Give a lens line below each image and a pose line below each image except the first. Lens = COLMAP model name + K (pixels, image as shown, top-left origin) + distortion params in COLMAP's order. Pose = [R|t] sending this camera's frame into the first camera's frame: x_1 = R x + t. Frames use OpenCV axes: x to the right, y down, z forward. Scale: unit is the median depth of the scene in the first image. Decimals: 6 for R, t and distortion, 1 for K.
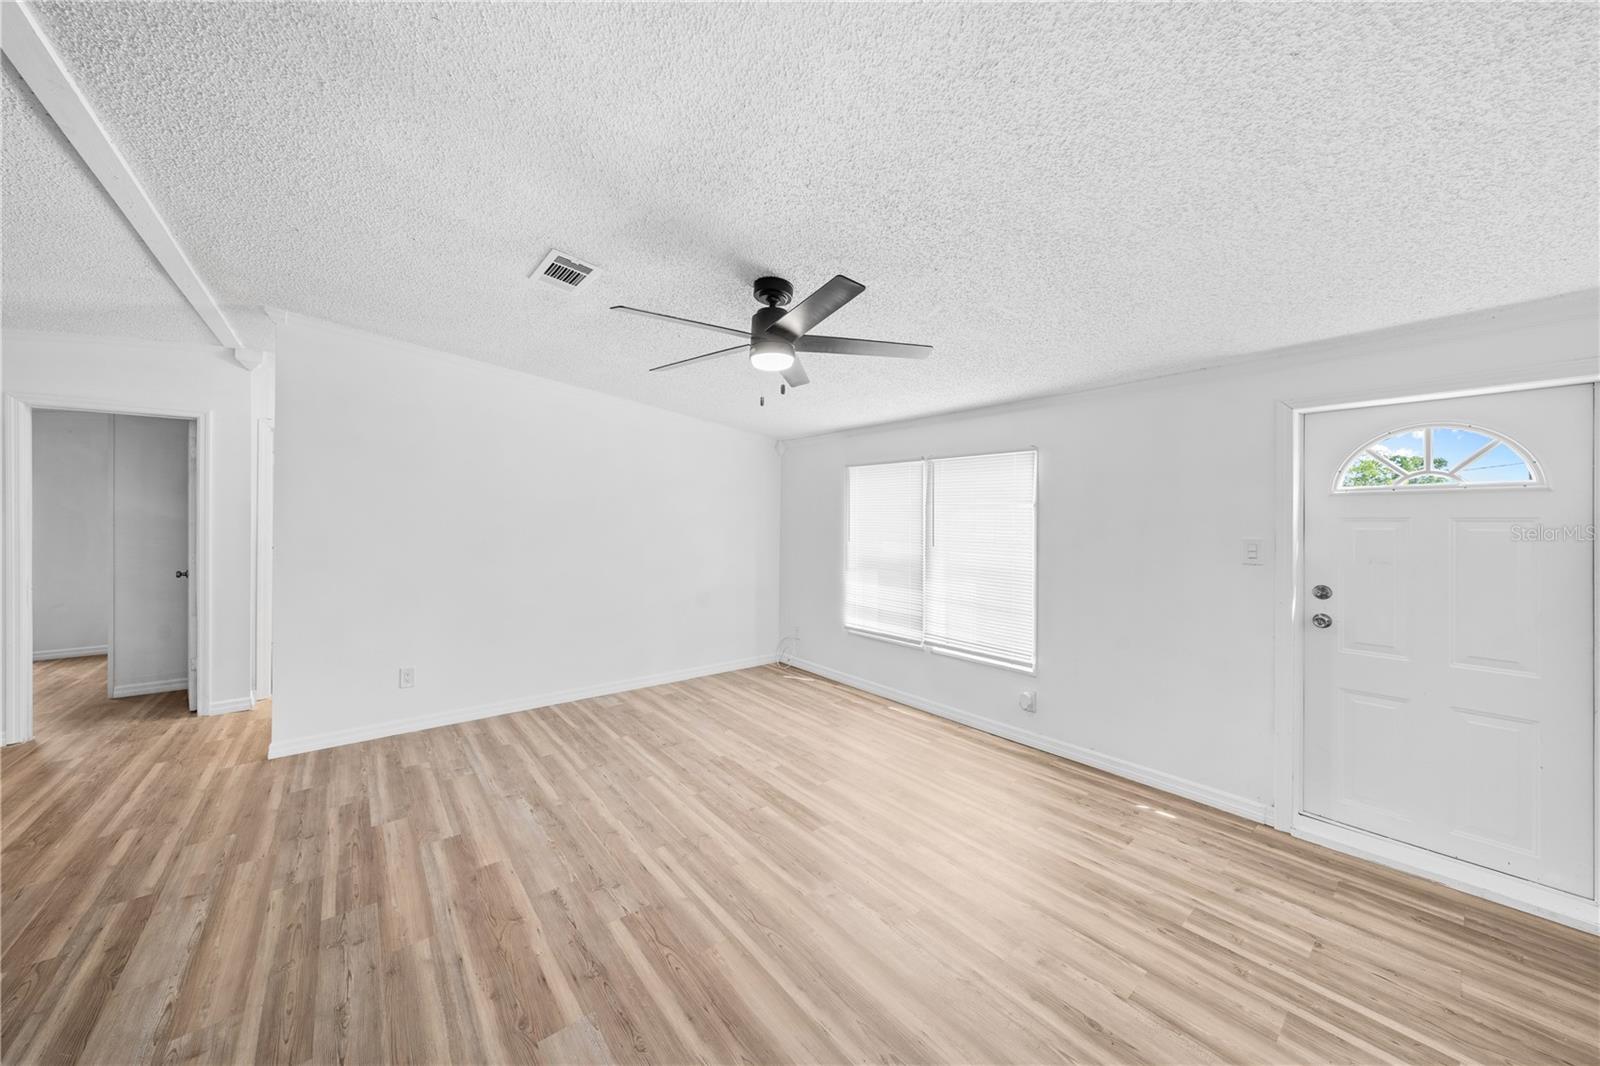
lens RADIAL K [[553.3, 0, 795.7], [0, 553.3, 522.4], [0, 0, 1]] dist [-0.001796, 0.000173]
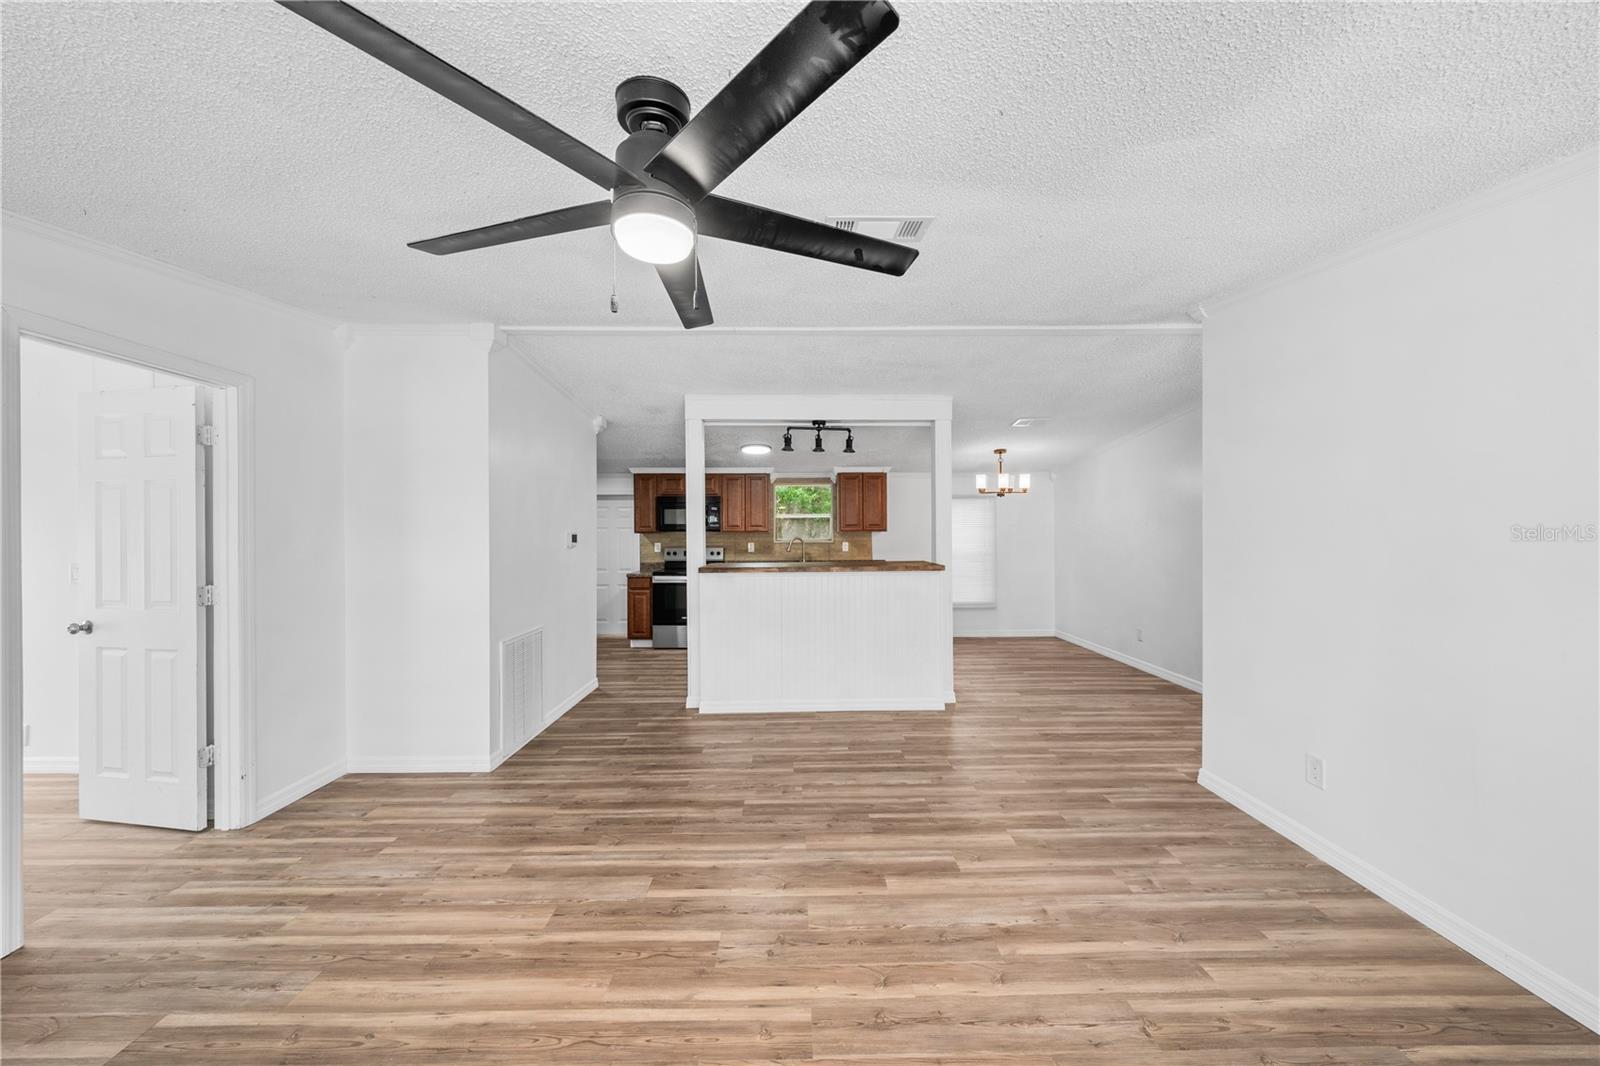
lens RADIAL K [[548.3, 0, 799.5], [0, 548.3, 532.6], [0, 0, 1]] dist [-0.002703, 0.000001]
pose [[-0.622715, -0.001406, -0.782448, 0.255617], [-0.004351, 0.999989, 0.001666, -0.001868], [0.782437, 0.004442, -0.622714, 1.253386]]
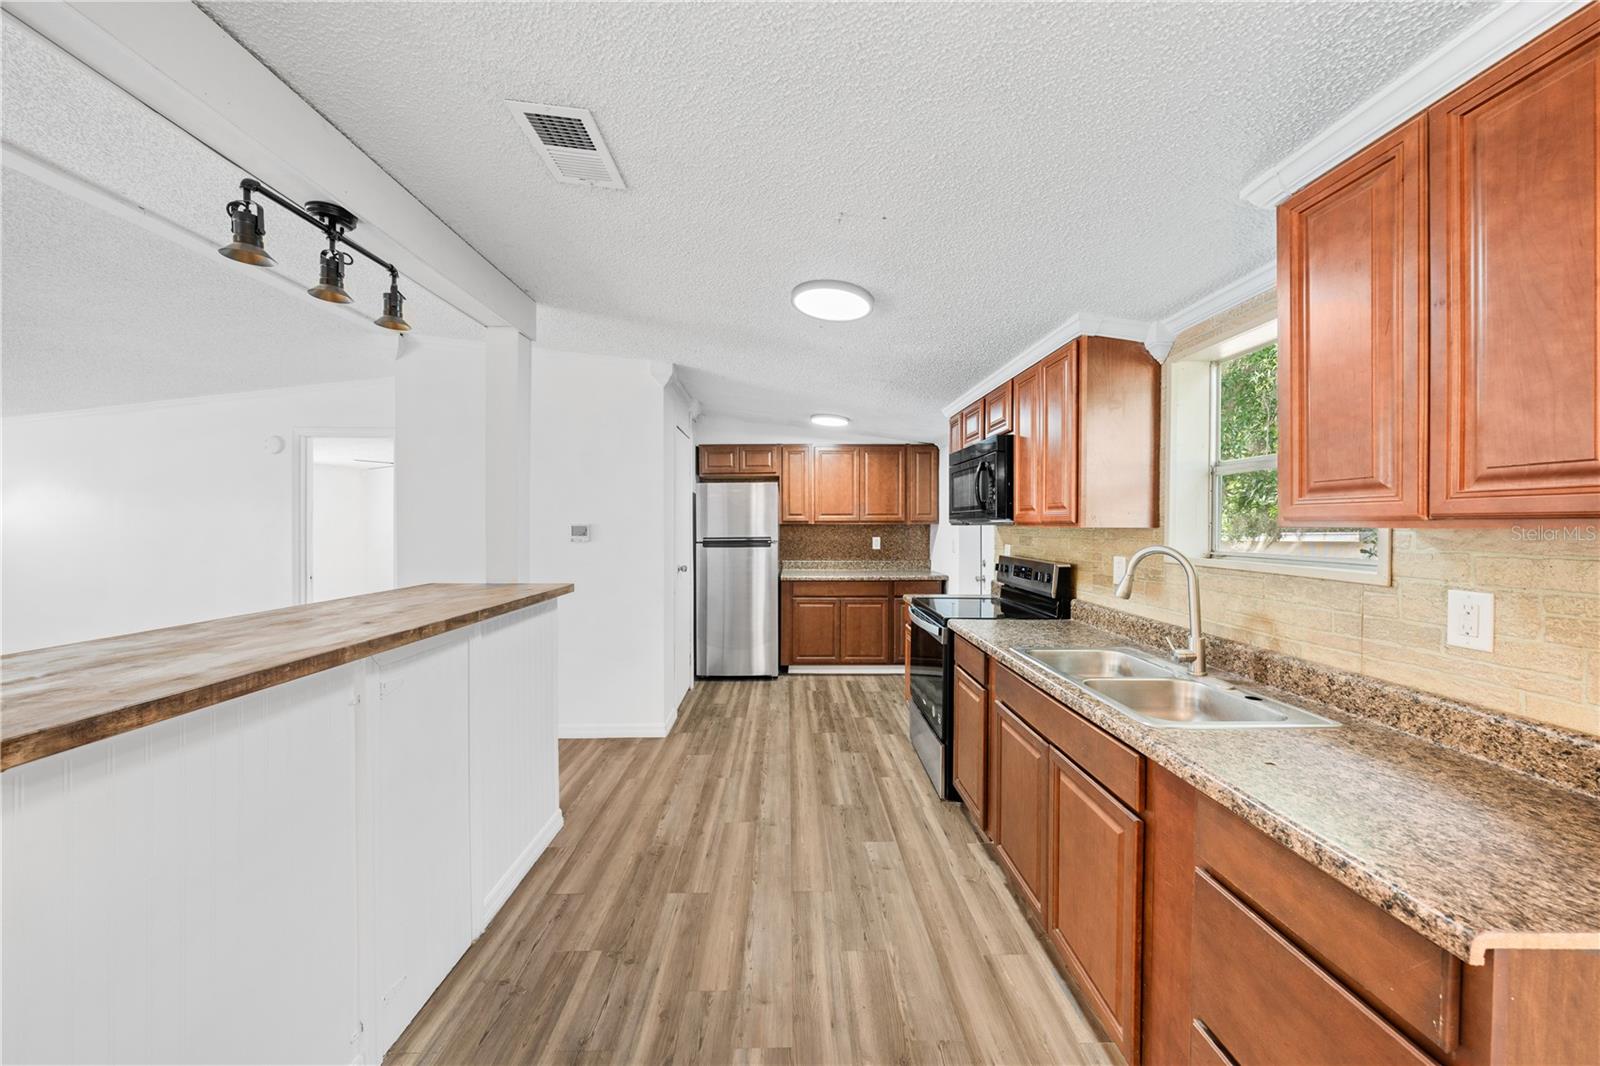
lens RADIAL K [[549.1, 0, 800.6], [0, 549.1, 526.6], [0, 0, 1]] dist [-0.001601, -0.000058]
pose [[-0.789032, -0.010109, 0.614269, -1.860462], [-0.001424, 0.999892, 0.014626, -0.008816], [-0.614351, 0.010666, -0.788961, 0.412399]]
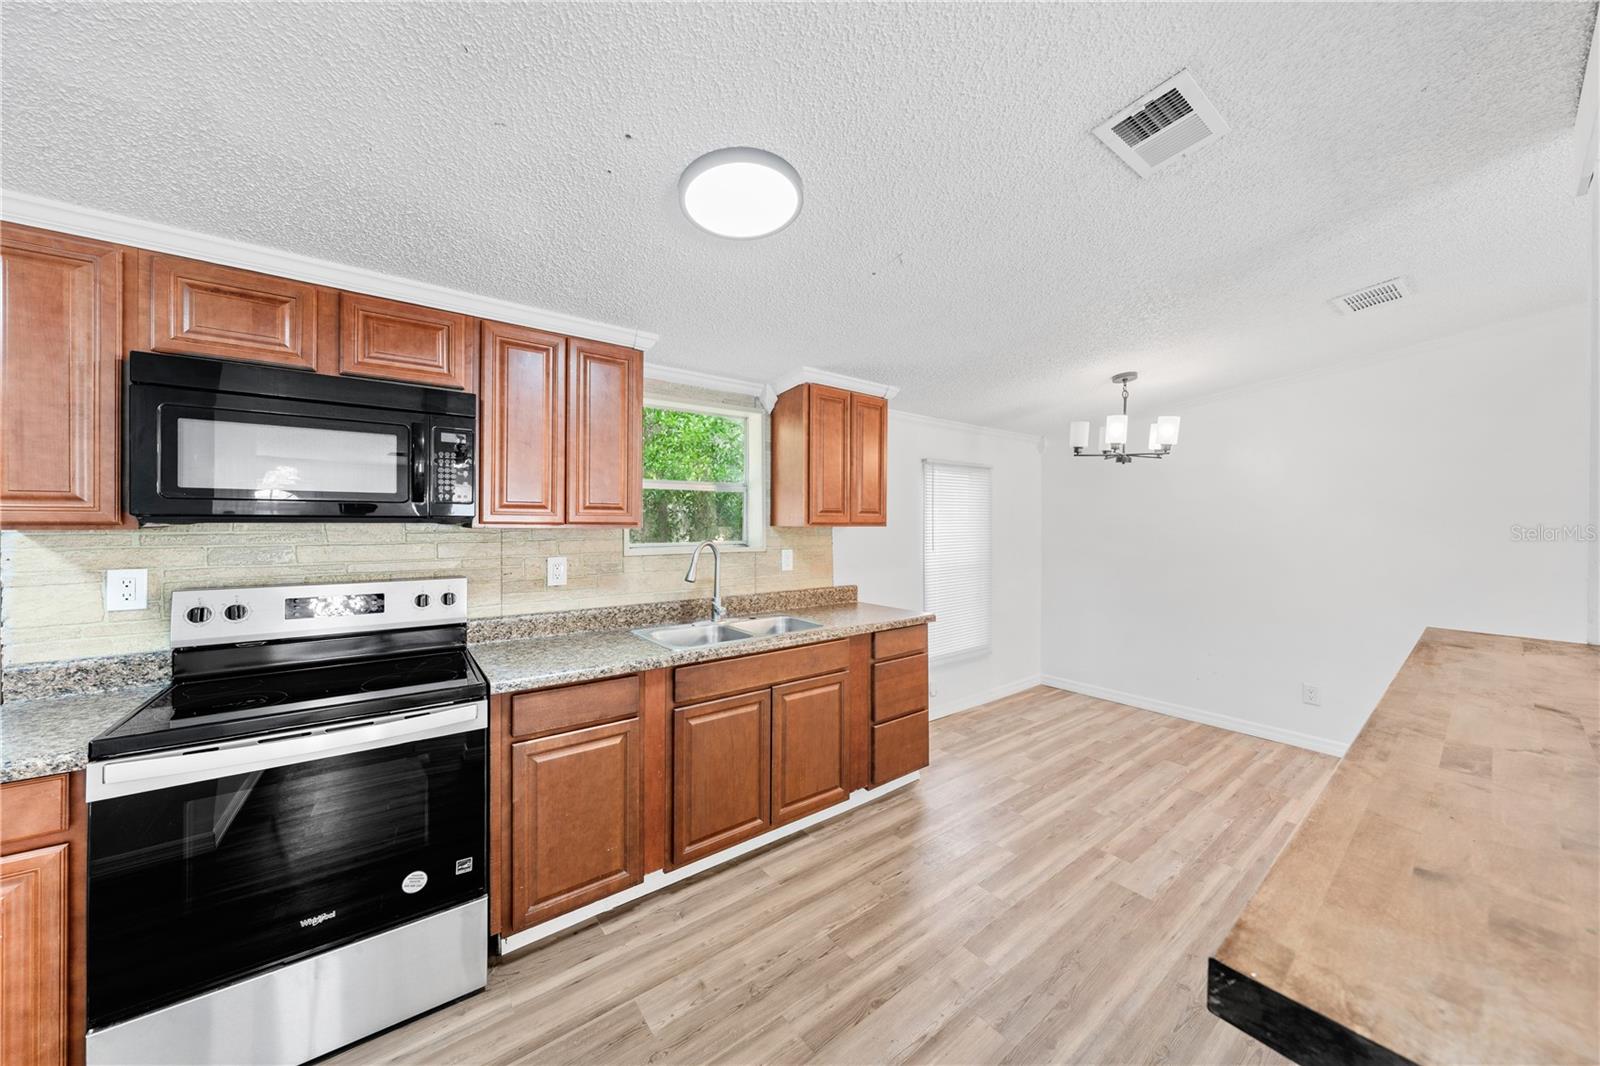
lens RADIAL K [[550.8, 0, 803.3], [0, 550.8, 523.9], [0, 0, 1]] dist [-0.000795, -0.000047]
pose [[-0.027593, -0.002206, -0.999617, -0.823921], [-0.012656, 0.999918, -0.001858, -0.005216], [0.999539, 0.012599, -0.027619, -0.195844]]
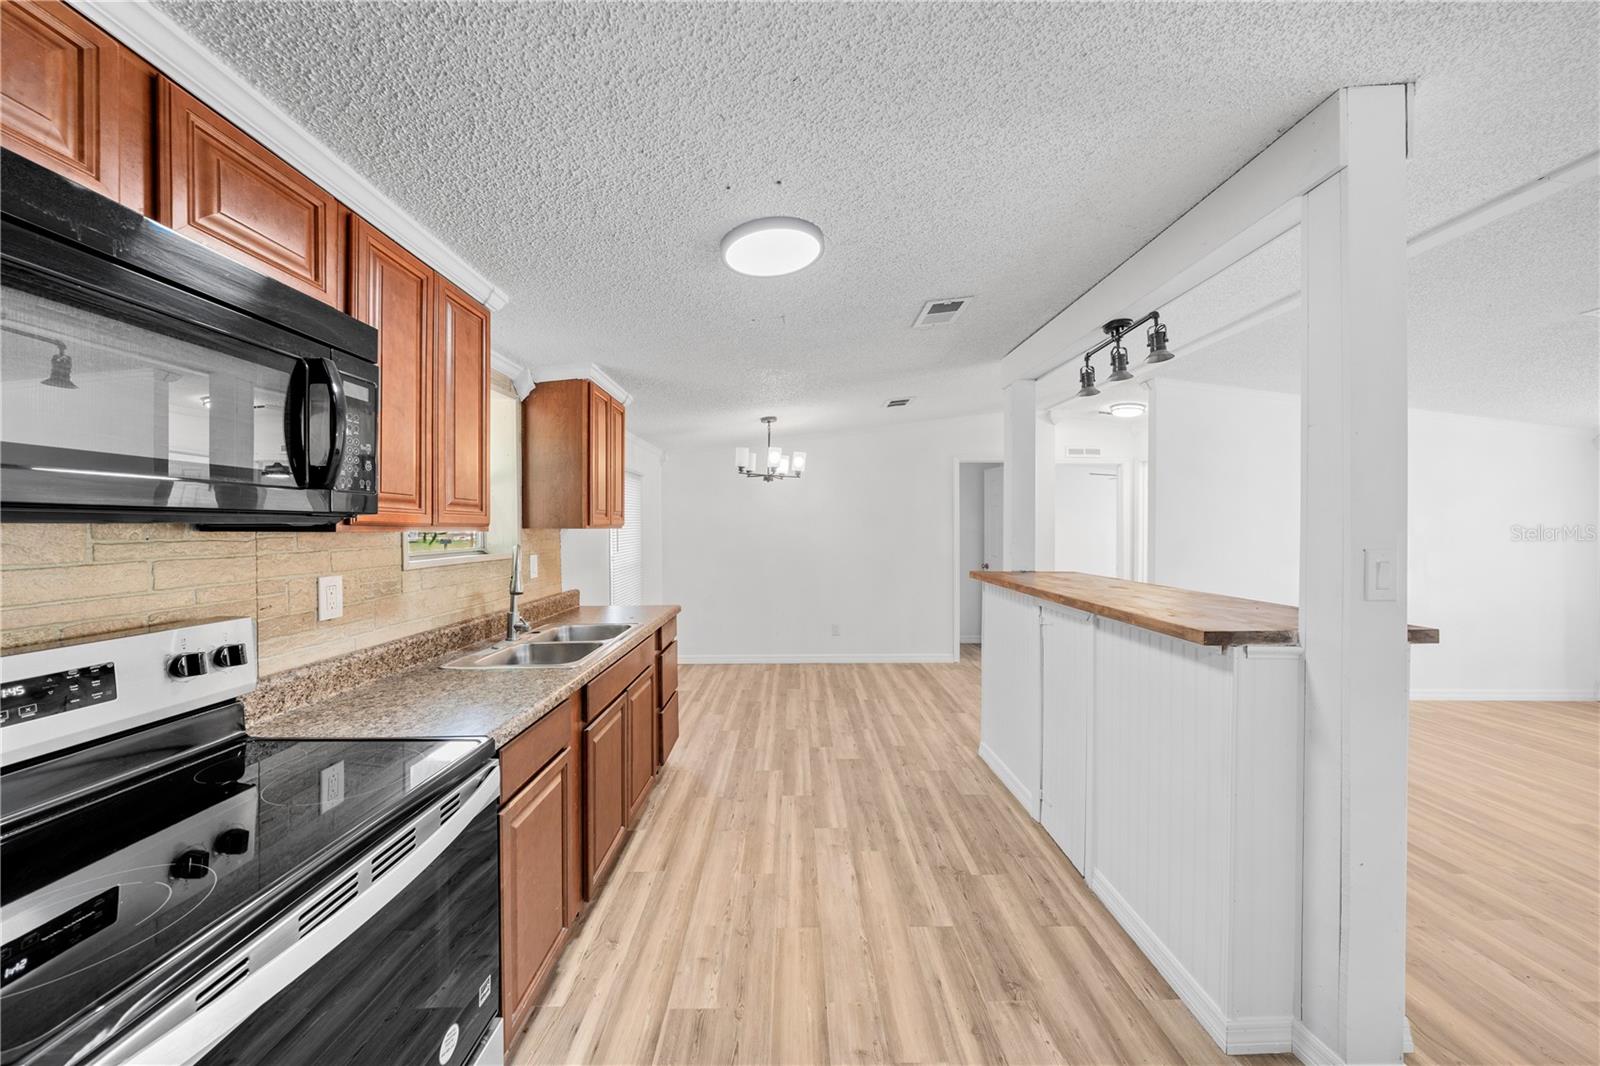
lens RADIAL K [[547.0, 0, 800.3], [0, 547.0, 527.8], [0, 0, 1]] dist [-0.002496, -0.000273]
pose [[0.783114, -0.005524, -0.621854, -0.945856], [0.000401, 0.999965, -0.008379, 0.005195], [0.621878, 0.006313, 0.783089, -0.774156]]
